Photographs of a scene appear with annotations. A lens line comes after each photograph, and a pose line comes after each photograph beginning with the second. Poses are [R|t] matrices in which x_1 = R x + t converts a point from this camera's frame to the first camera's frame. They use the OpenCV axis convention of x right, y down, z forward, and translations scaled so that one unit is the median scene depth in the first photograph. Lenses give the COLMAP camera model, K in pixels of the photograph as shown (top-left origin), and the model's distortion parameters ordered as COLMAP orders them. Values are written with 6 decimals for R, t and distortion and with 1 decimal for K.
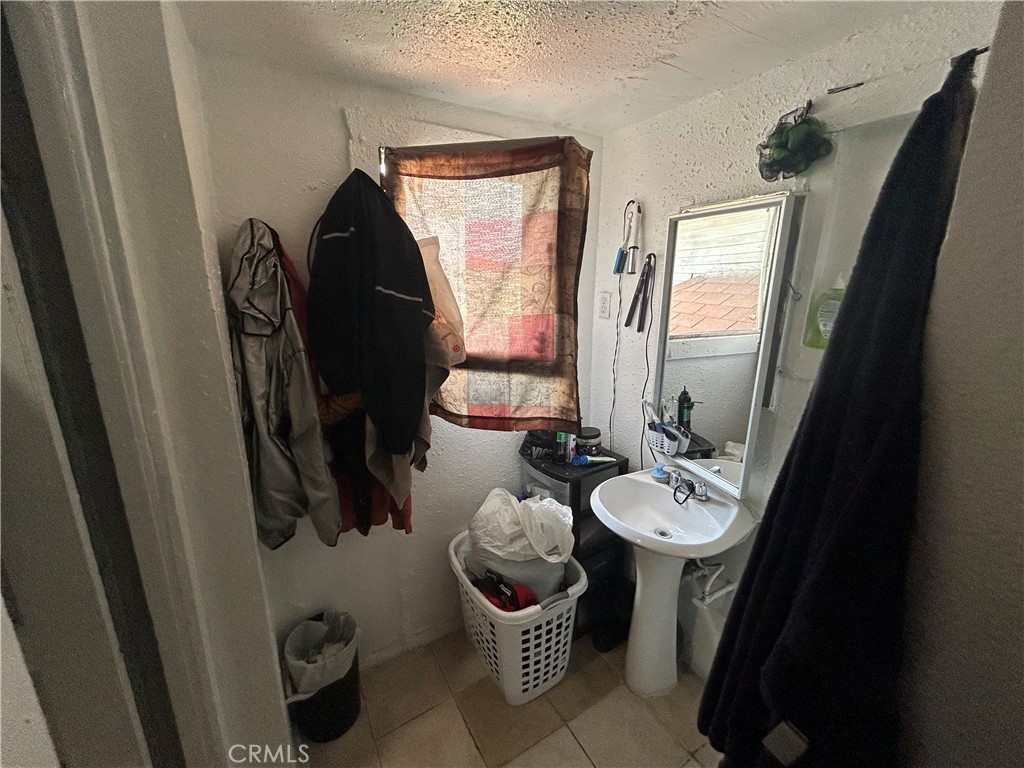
lens RADIAL K [[411.5, 0, 509.3], [0, 411.5, 382.7], [0, 0, 1]] dist [0.000527, 0.000216]
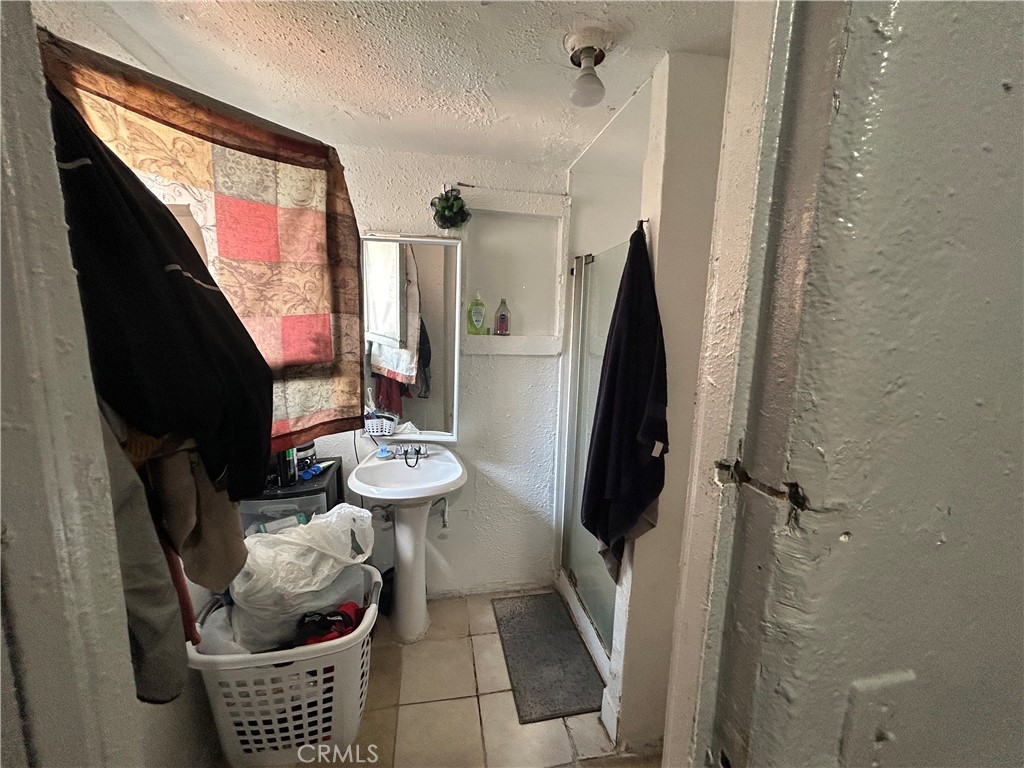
lens RADIAL K [[411.5, 0, 509.3], [0, 411.5, 382.7], [0, 0, 1]] dist [0.000527, 0.000216]
pose [[0.349462, -0.140497, 0.926357, -0.678960], [0.198167, 0.977410, 0.073483, 0.009853], [-0.915754, 0.157894, 0.369410, 0.252746]]
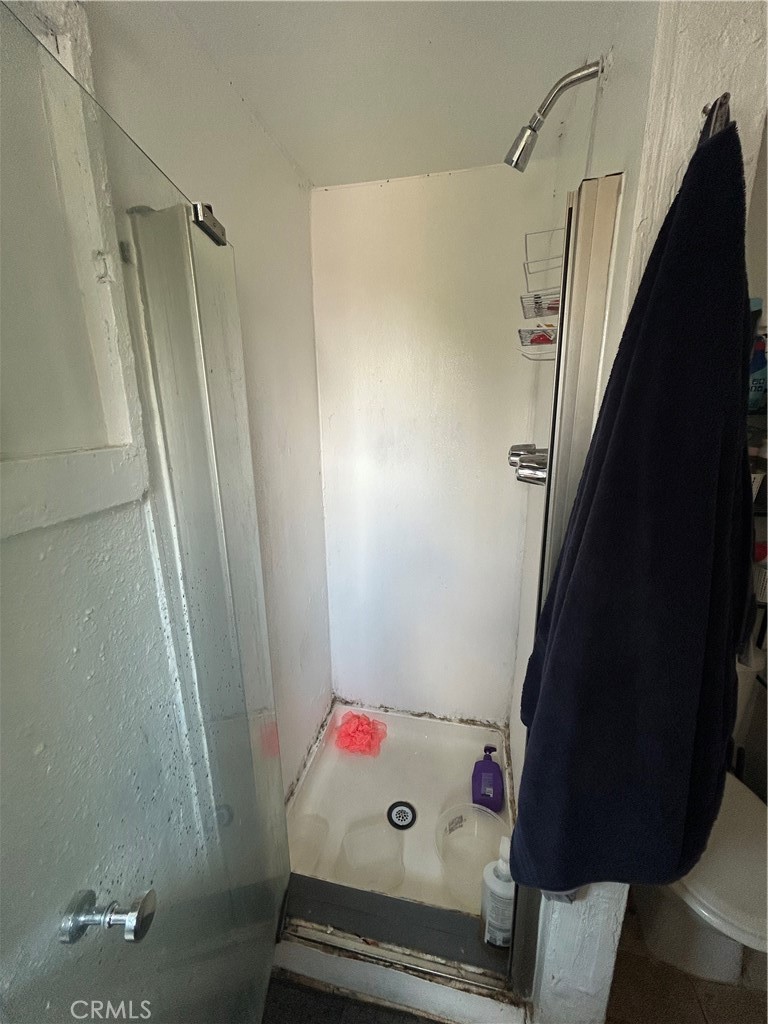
lens RADIAL K [[409.3, 0, 382.9], [0, 409.3, 508.3], [0, 0, 1]] dist [0.015614, -0.007145]
pose [[-0.721448, -0.168179, 0.671736, 0.224881], [0.167451, 0.898899, 0.404896, -0.099268], [-0.671917, 0.404594, -0.620347, 0.771423]]
